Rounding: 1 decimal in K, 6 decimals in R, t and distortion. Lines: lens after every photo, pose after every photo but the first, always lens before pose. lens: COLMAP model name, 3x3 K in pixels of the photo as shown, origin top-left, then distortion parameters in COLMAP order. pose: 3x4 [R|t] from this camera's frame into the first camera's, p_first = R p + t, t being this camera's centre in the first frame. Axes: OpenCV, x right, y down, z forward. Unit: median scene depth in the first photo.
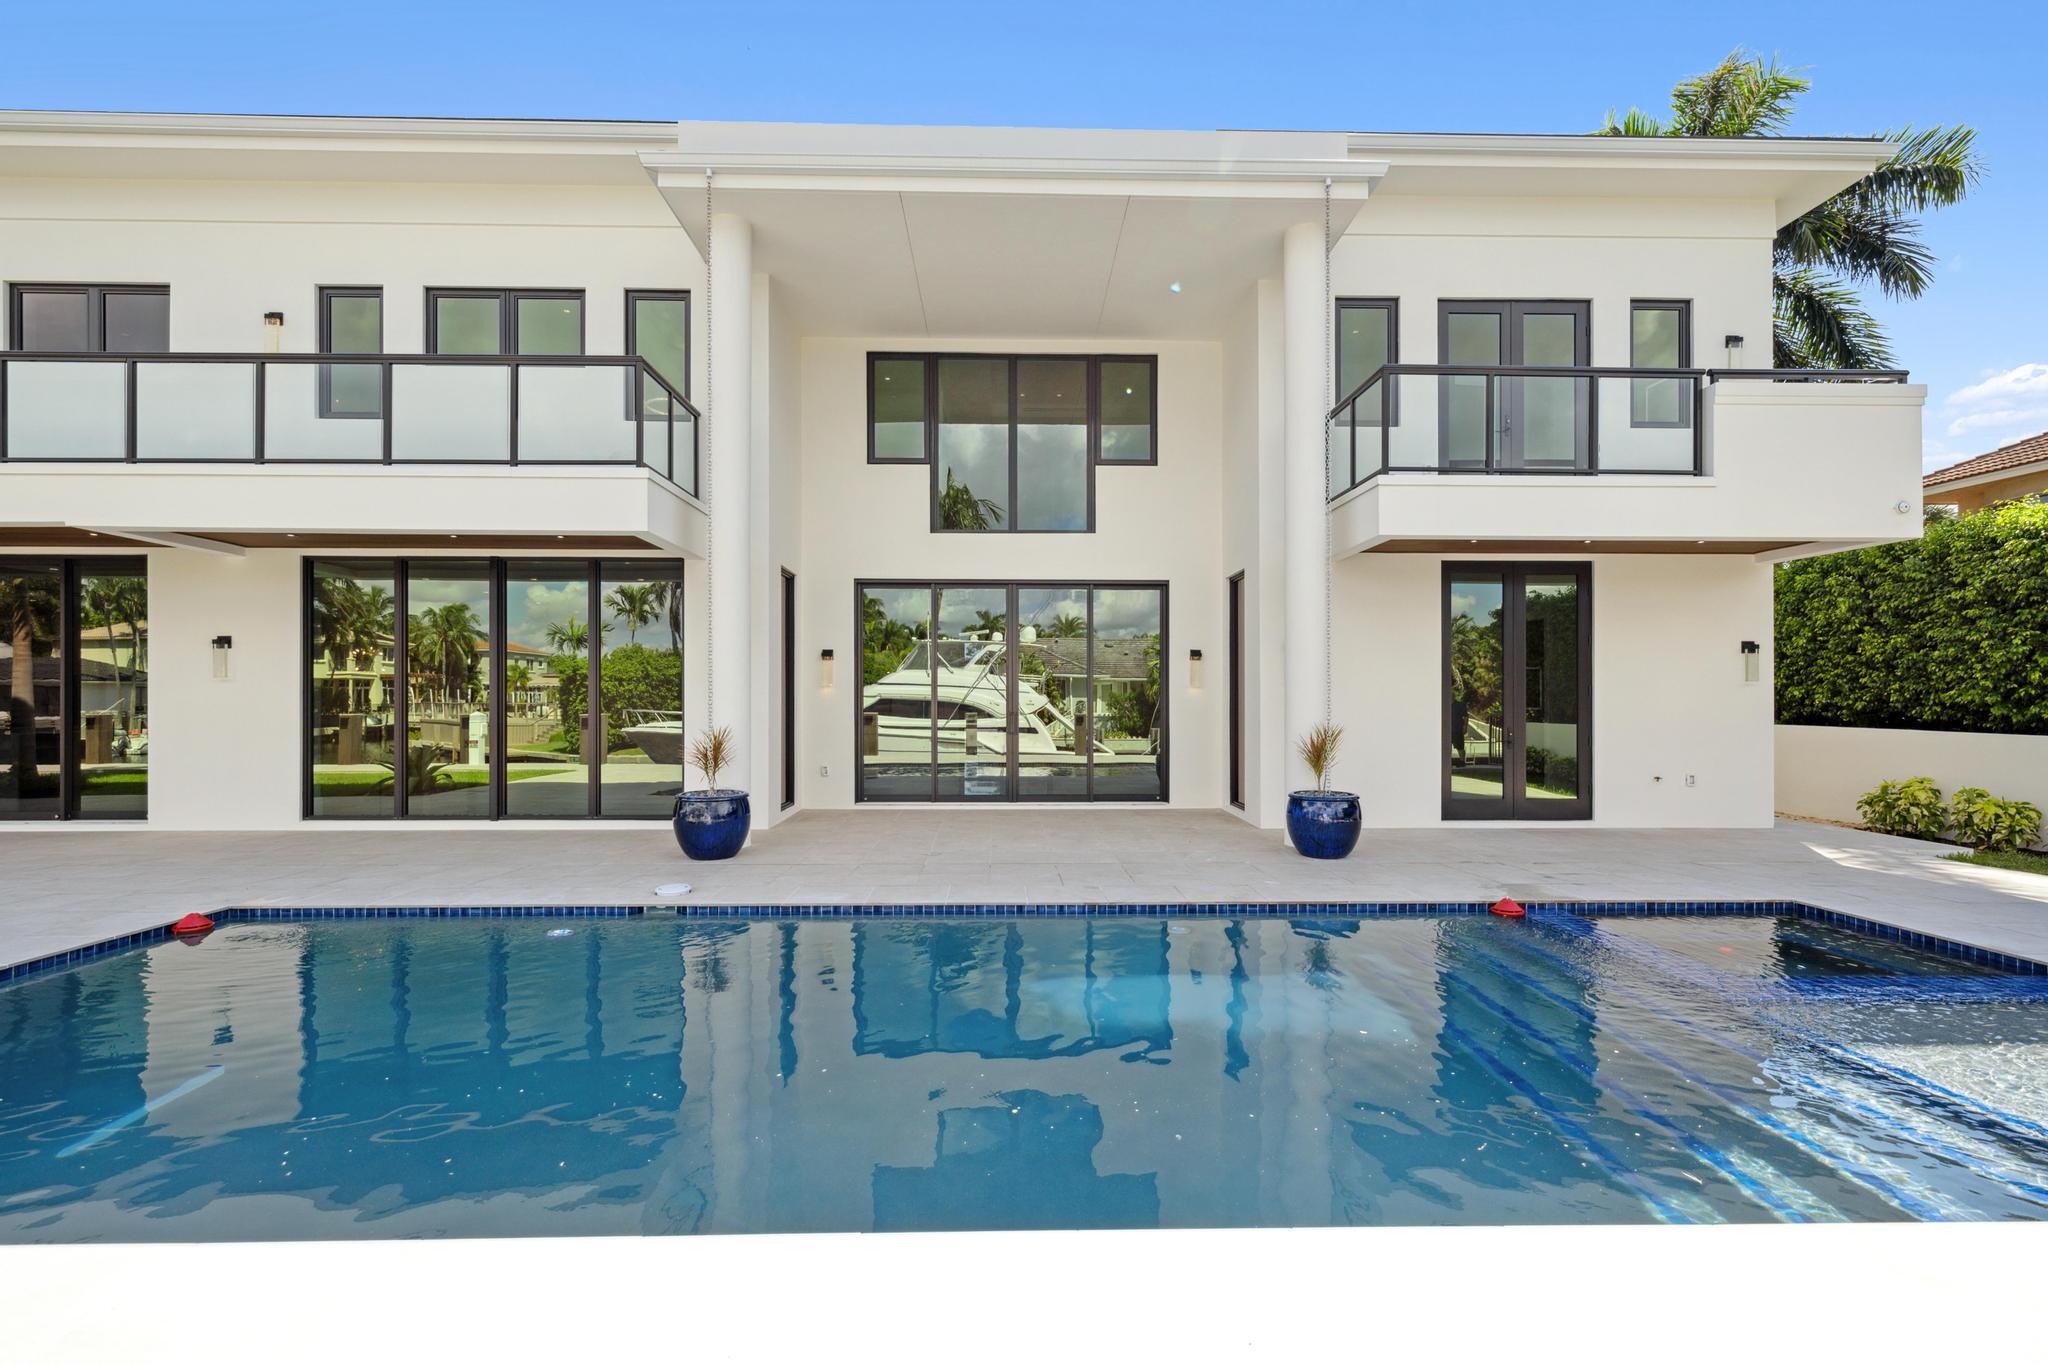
lens RADIAL K [[850.2, 0, 1016.9], [0, 850.2, 678.8], [0, 0, 1]] dist [0.000987, -0.000186]
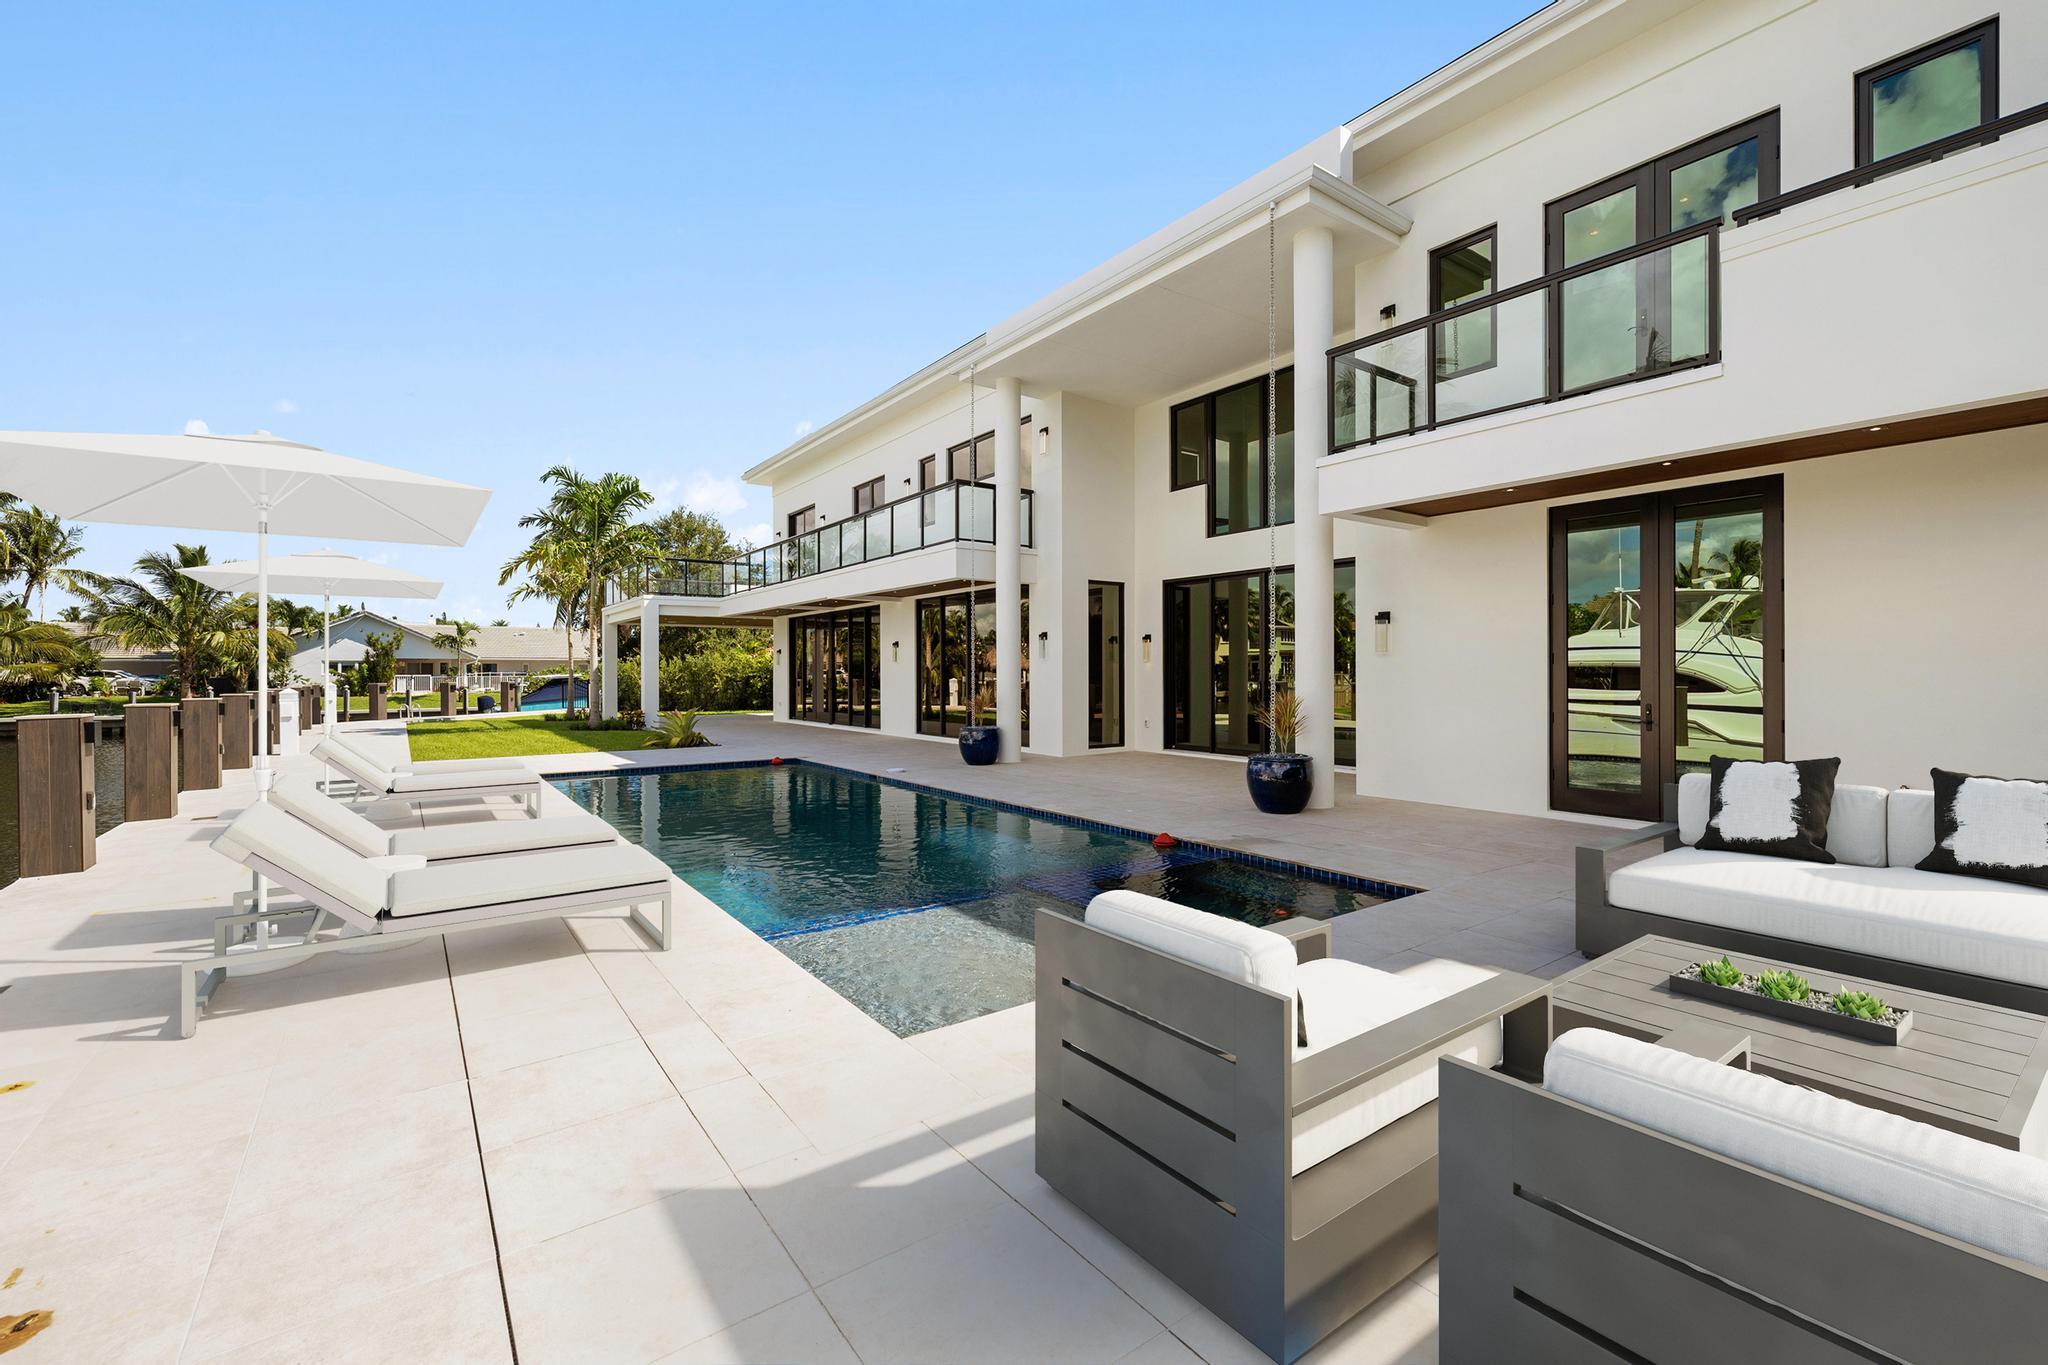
lens RADIAL K [[891.3, 0, 1023.8], [0, 891.3, 667.5], [0, 0, 1]] dist [0.011147, 0.001093]
pose [[0.560463, -0.007000, -0.828150, 0.949958], [0.027594, 0.999567, 0.010226, -0.001450], [0.827719, -0.028583, 0.560414, 0.047016]]
